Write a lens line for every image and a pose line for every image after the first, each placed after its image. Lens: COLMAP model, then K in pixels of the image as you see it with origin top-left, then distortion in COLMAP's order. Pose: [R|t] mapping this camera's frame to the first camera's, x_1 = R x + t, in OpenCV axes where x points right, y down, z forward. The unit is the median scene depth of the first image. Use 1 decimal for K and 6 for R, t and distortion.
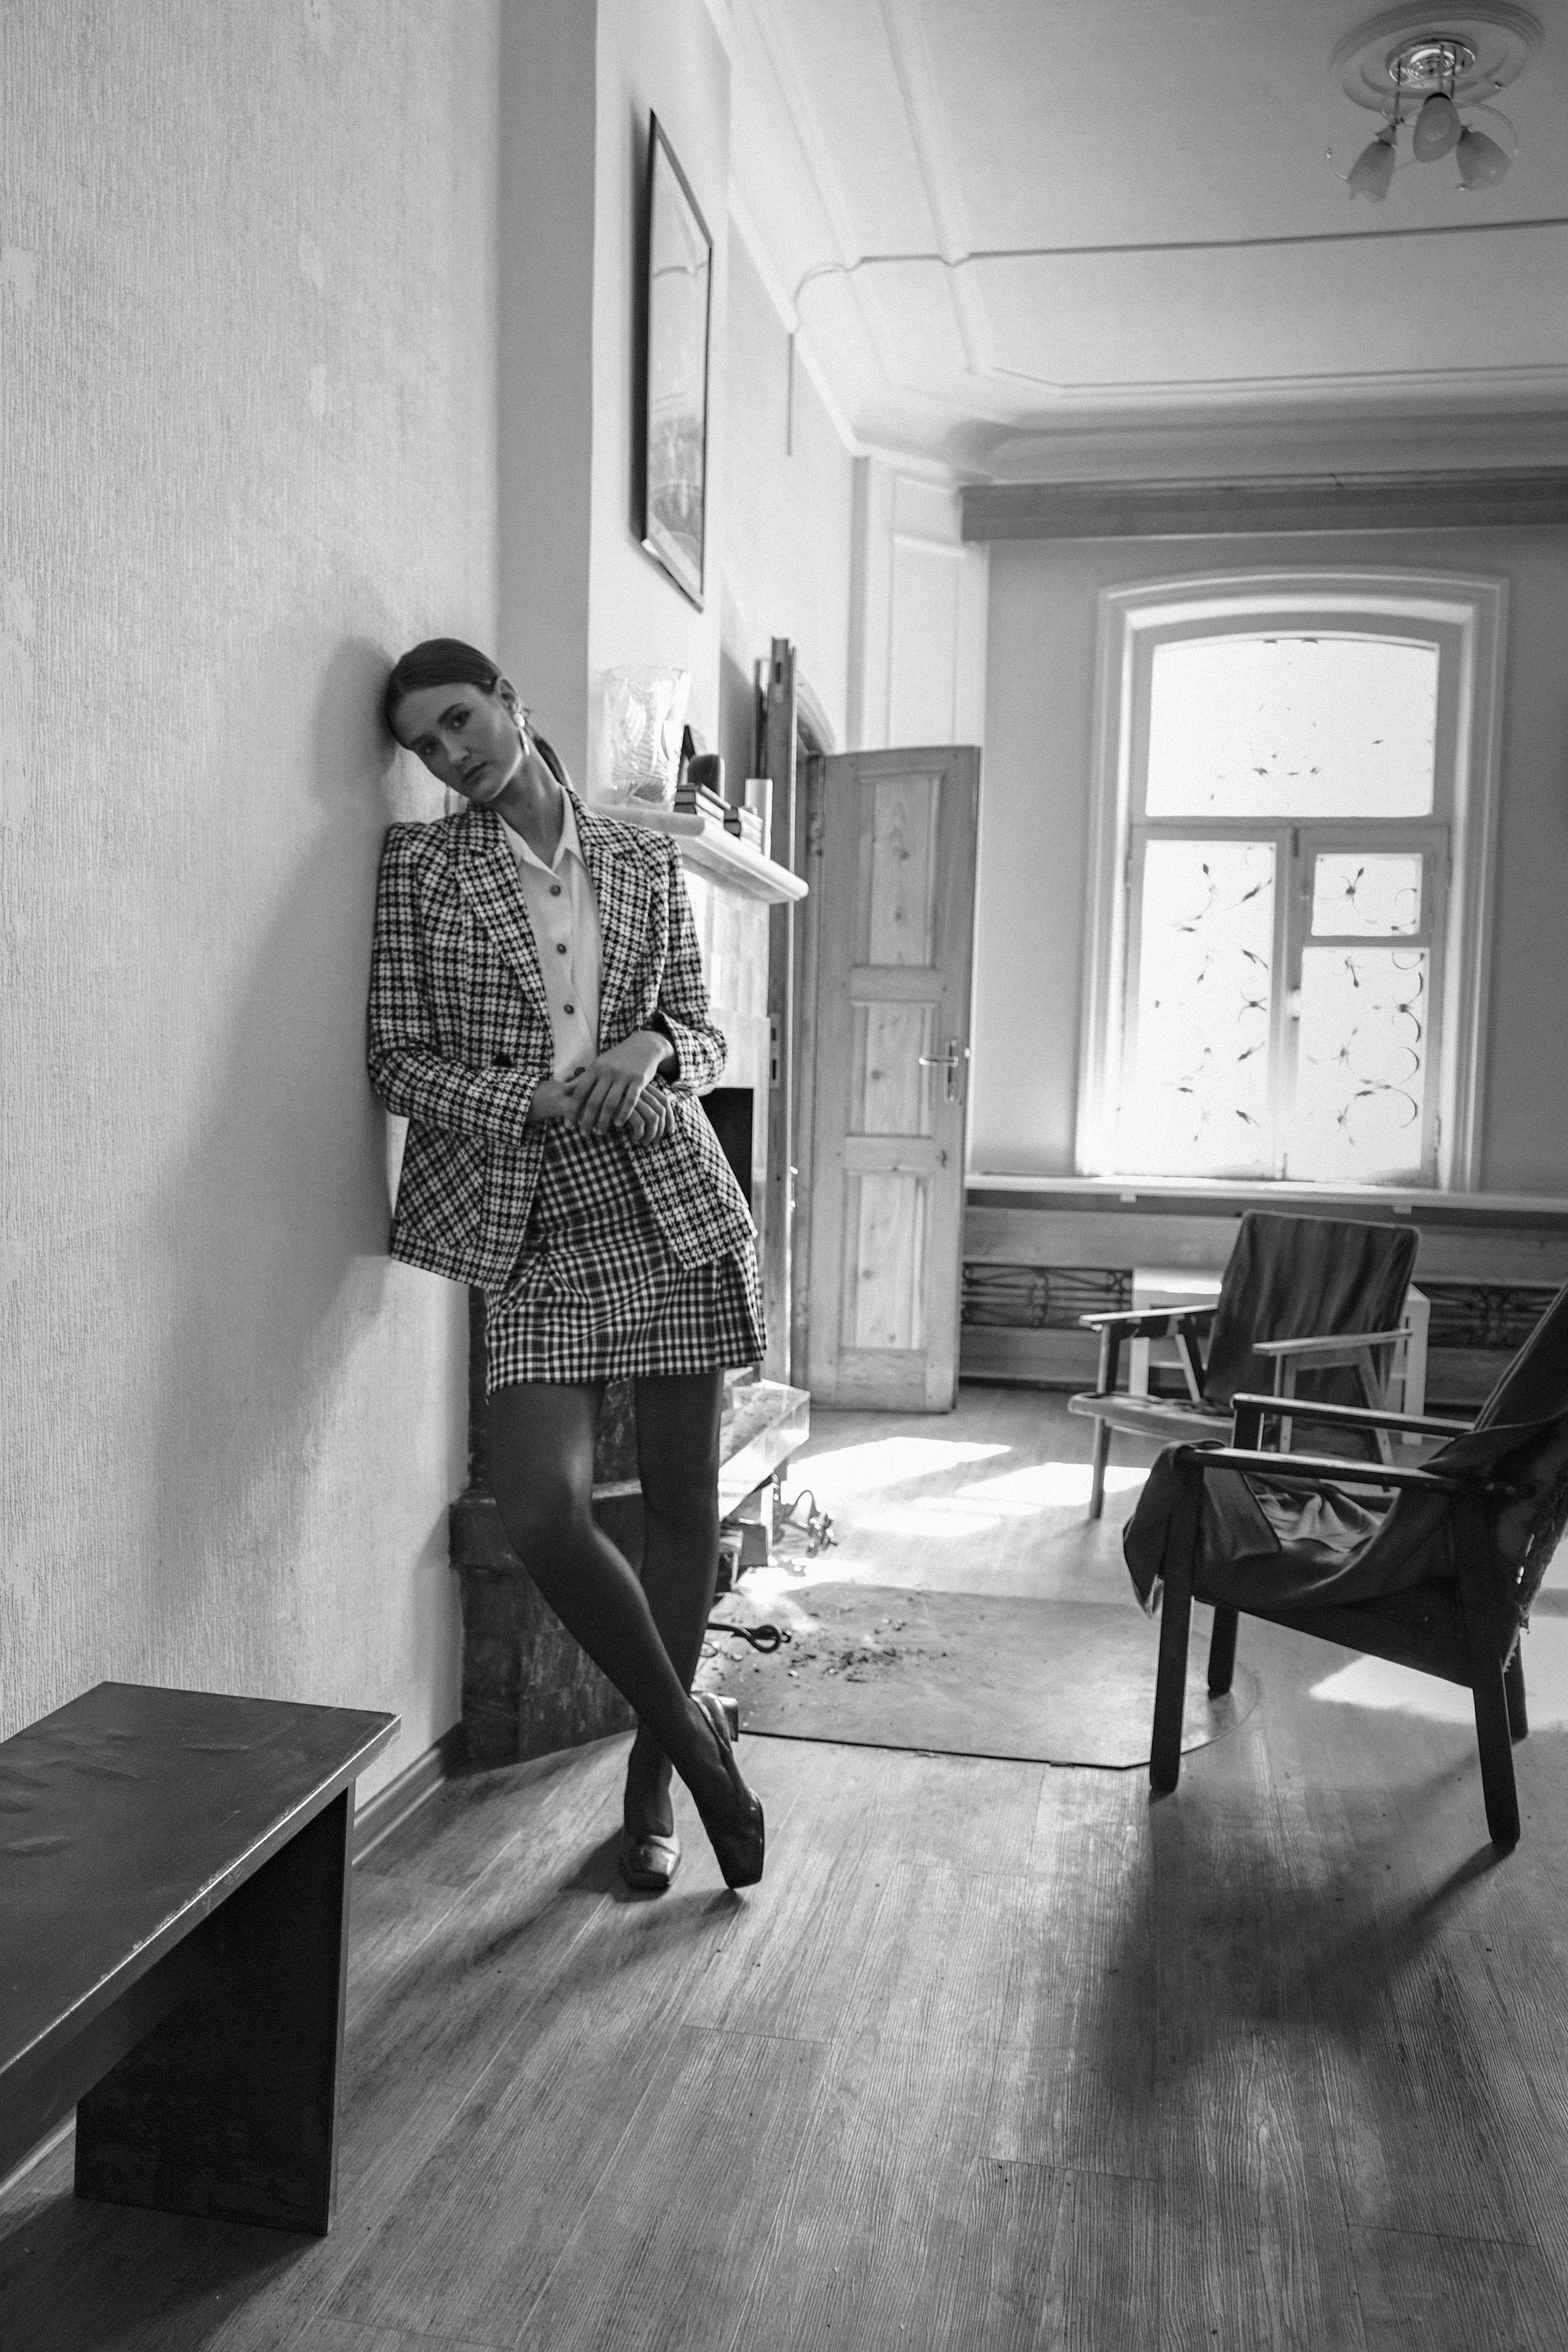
lens RADIAL K [[1869.6, 0, 781.4], [0, 1869.6, 1195.8], [0, 0, 1]] dist [-0.005740, -0.006576]
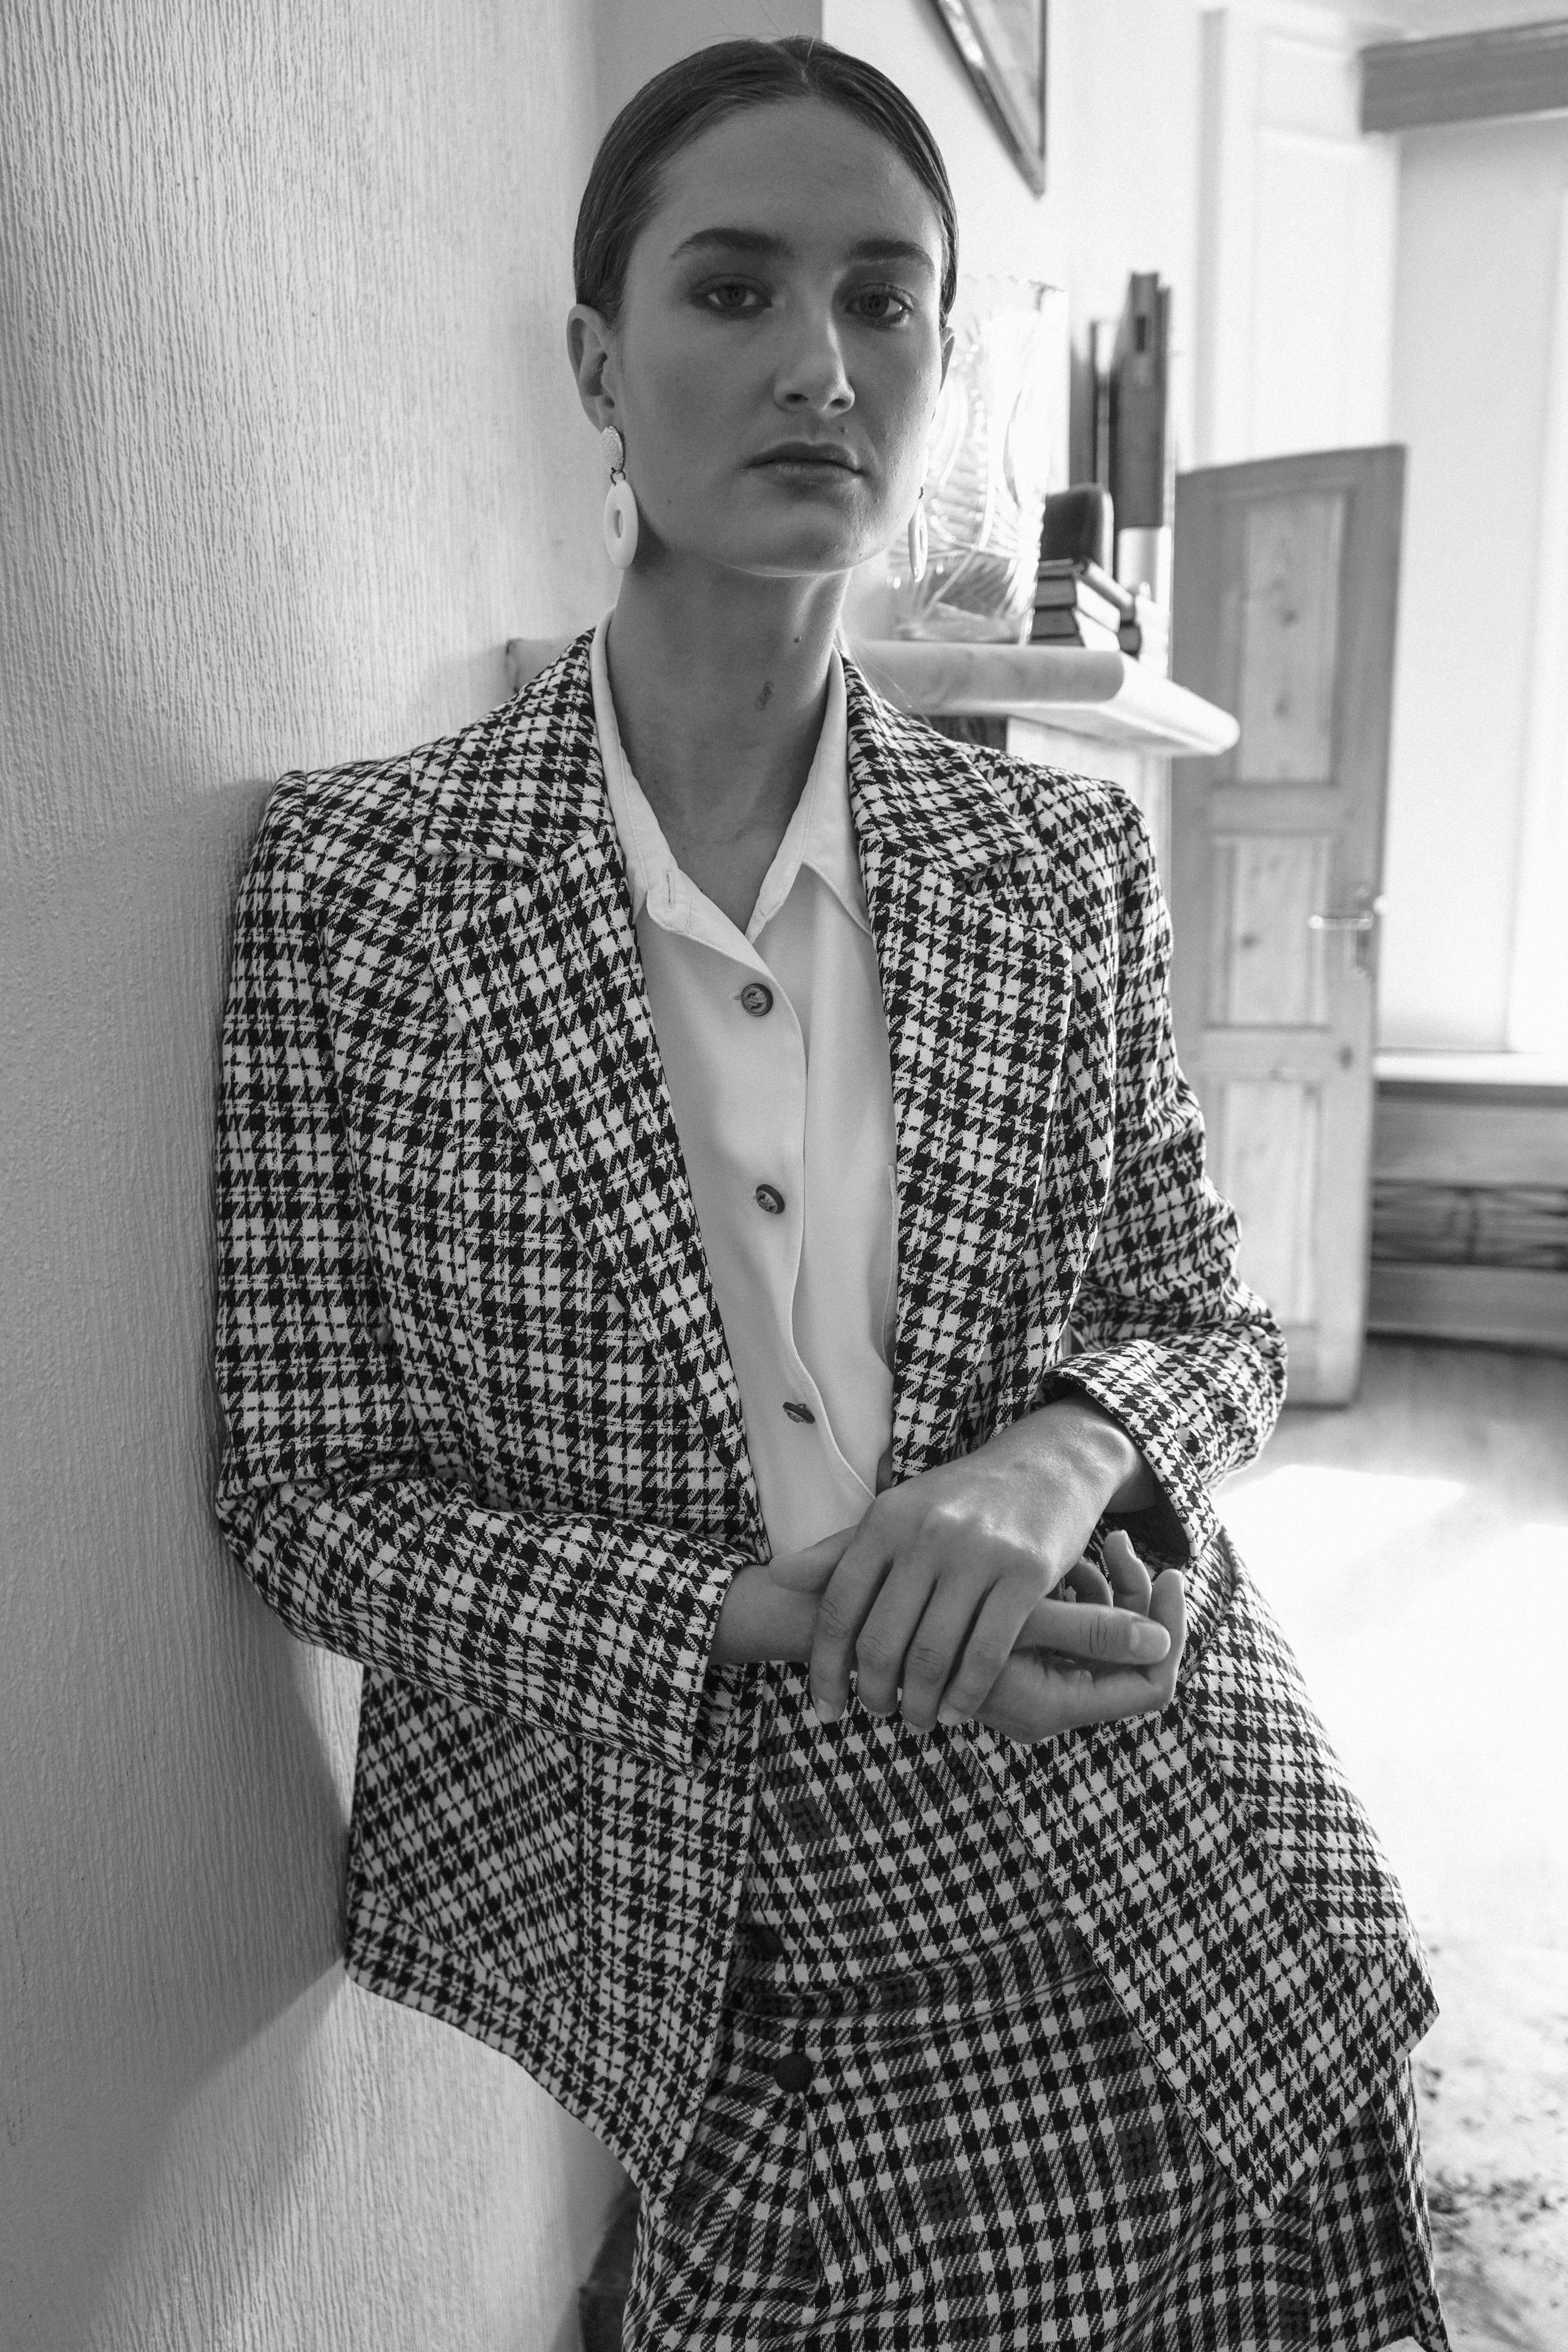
lens RADIAL K [[1831.1, 0, 810.4], [0, 1831.1, 1214.7], [0, 0, 1]] dist [-0.010159, -0.002637]
pose [[0.992217, -0.018529, -0.123136, -0.049556], [0.036567, 0.988626, 0.145881, -0.114518], [0.119033, -0.149248, 0.981609, 0.469972]]
